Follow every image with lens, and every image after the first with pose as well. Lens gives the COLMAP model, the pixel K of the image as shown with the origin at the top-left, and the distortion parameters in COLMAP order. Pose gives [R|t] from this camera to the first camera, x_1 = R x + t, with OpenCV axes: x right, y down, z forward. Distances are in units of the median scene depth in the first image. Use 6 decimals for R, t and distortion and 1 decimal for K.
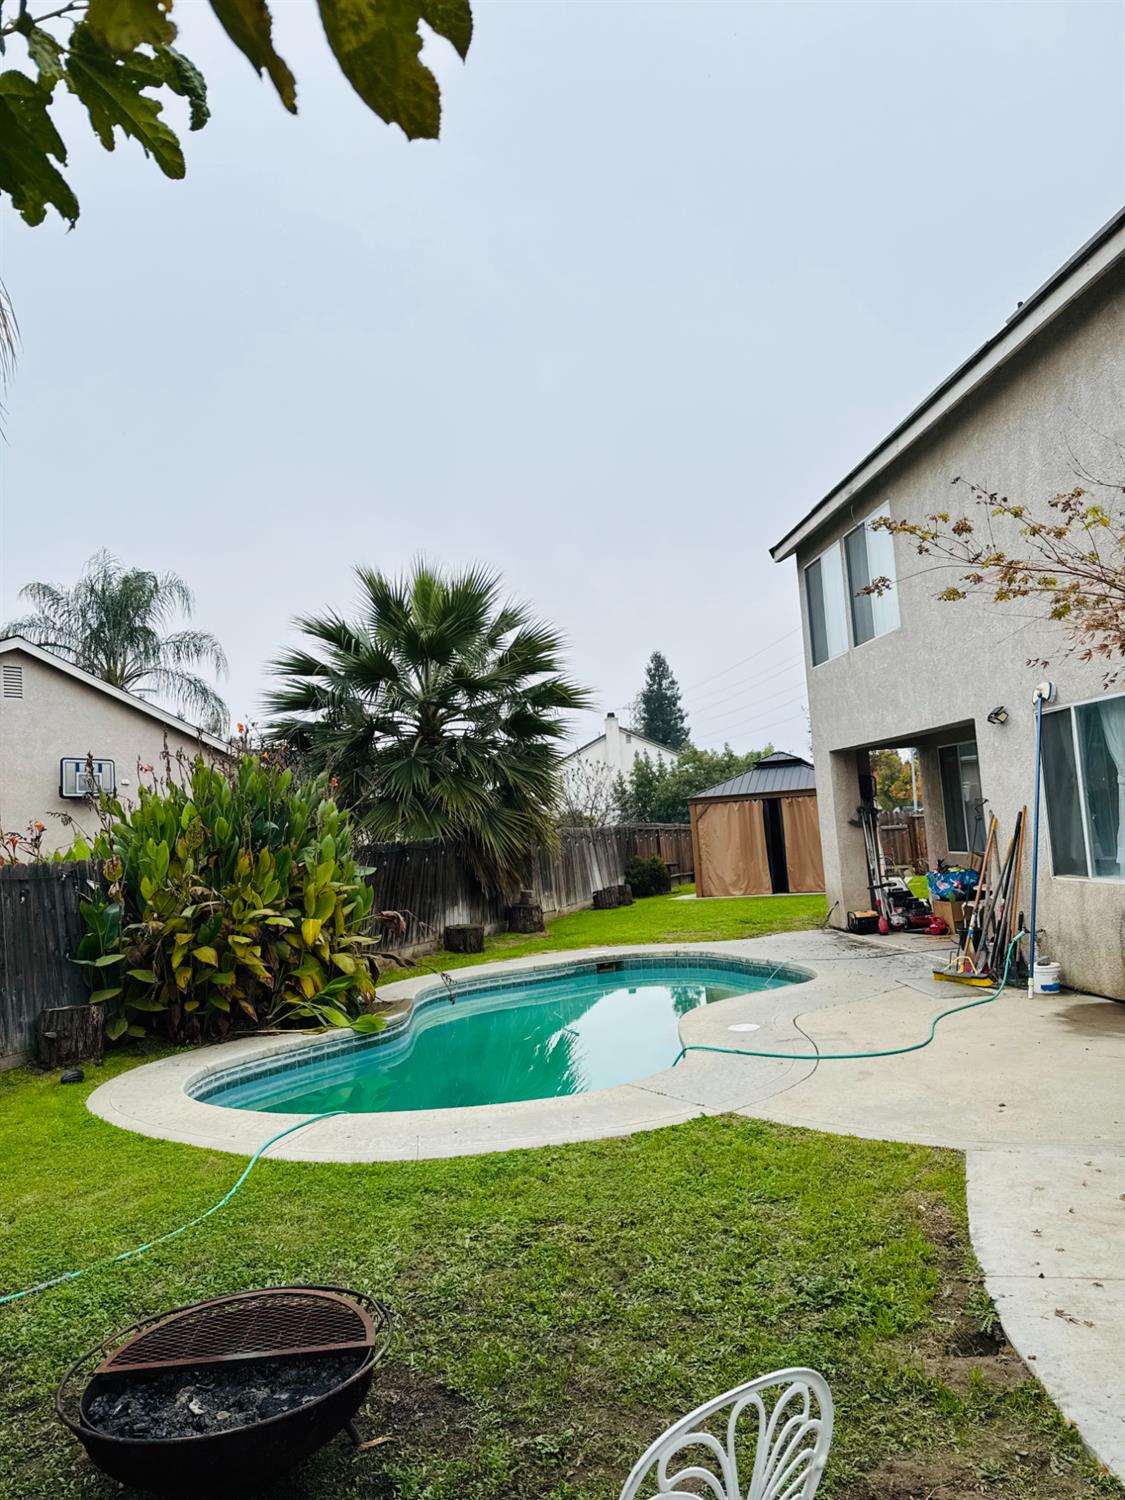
lens RADIAL K [[1067.7, 0, 562.5], [0, 1067.7, 750.0], [0, 0, 1]] dist [0.101074, -0.001029]
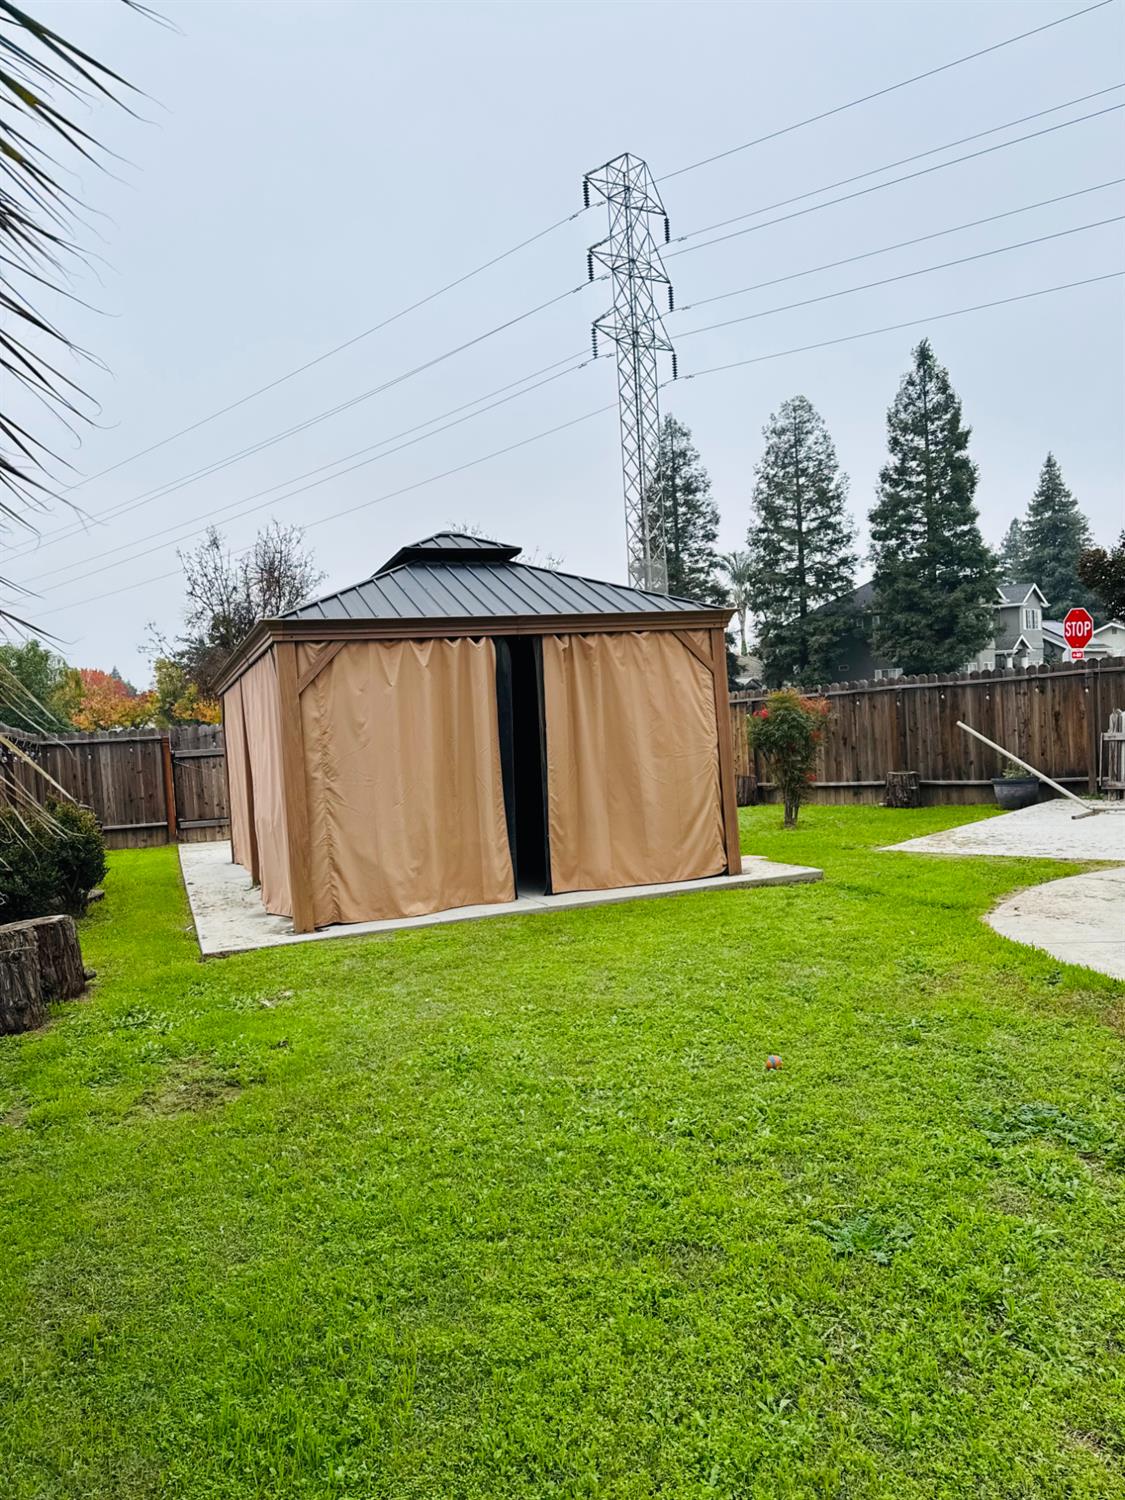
lens RADIAL K [[1067.7, 0, 562.5], [0, 1067.7, 750.0], [0, 0, 1]] dist [0.101074, -0.001029]
pose [[0.760880, 0.000245, 0.648893, -0.038398], [-0.041797, 0.997942, 0.048634, 0.096788], [-0.647545, -0.064126, 0.759324, 1.066013]]
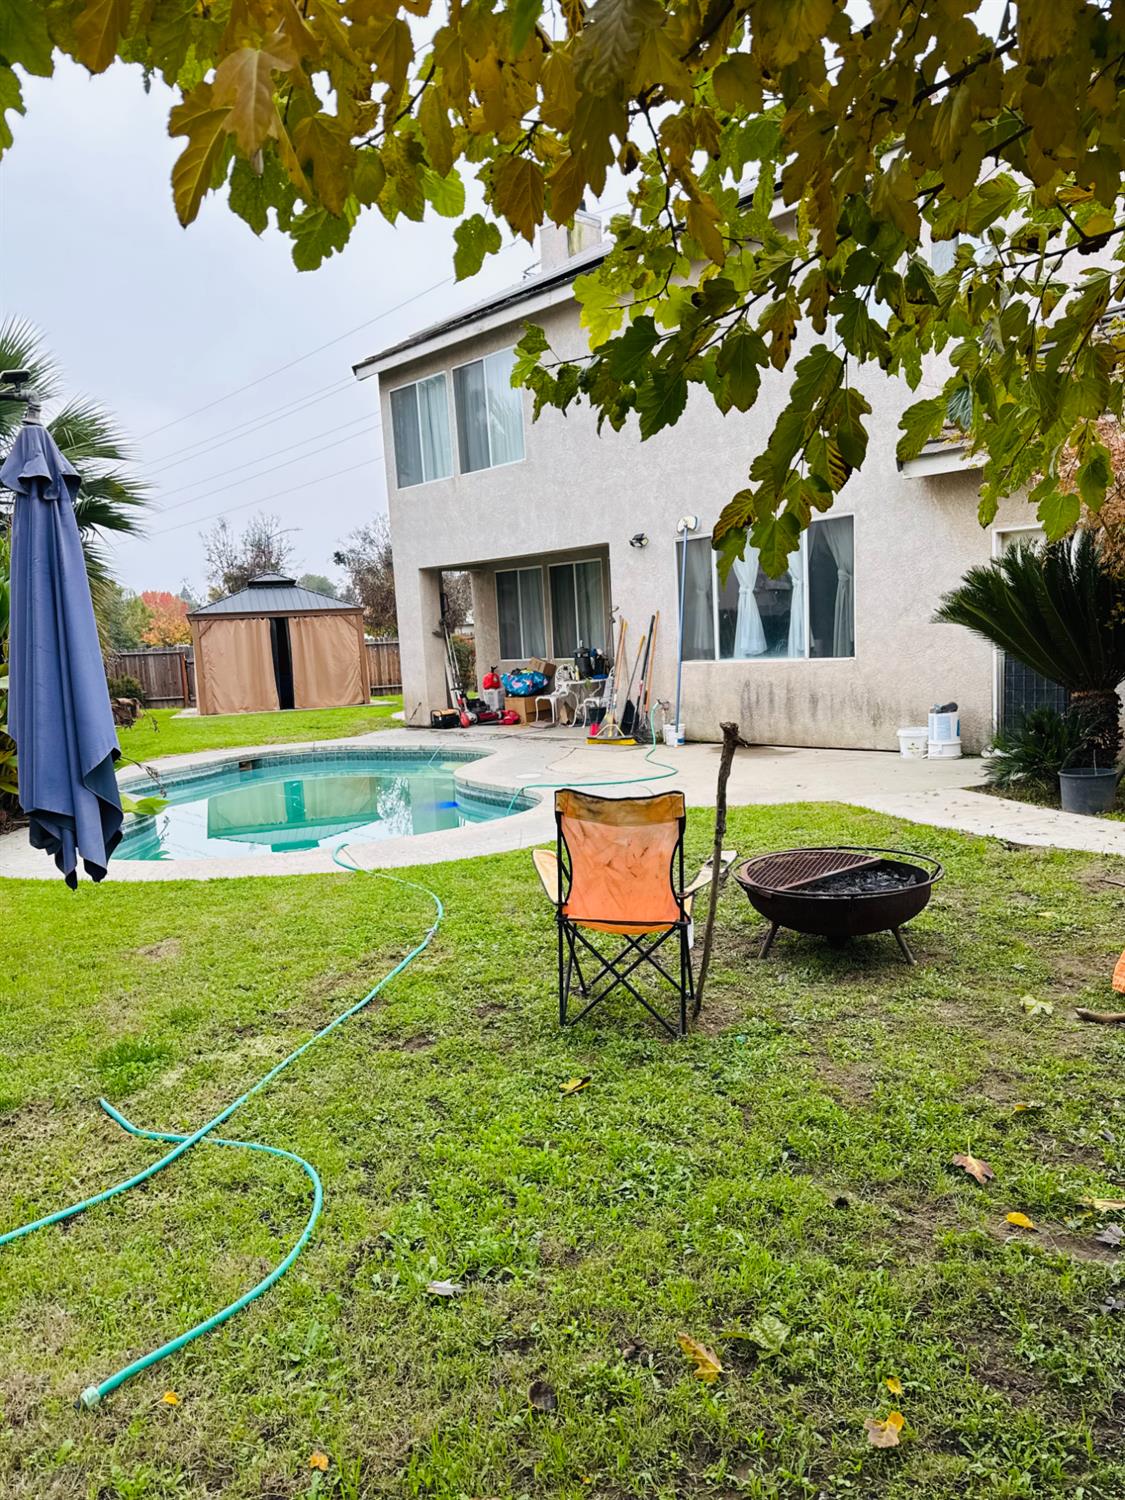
lens RADIAL K [[1067.7, 0, 562.5], [0, 1067.7, 750.0], [0, 0, 1]] dist [0.101074, -0.001029]
pose [[0.799173, -0.037684, 0.599919, -0.314877], [-0.048006, 0.990844, 0.126189, 0.041276], [-0.599181, -0.129647, 0.790046, 0.008045]]
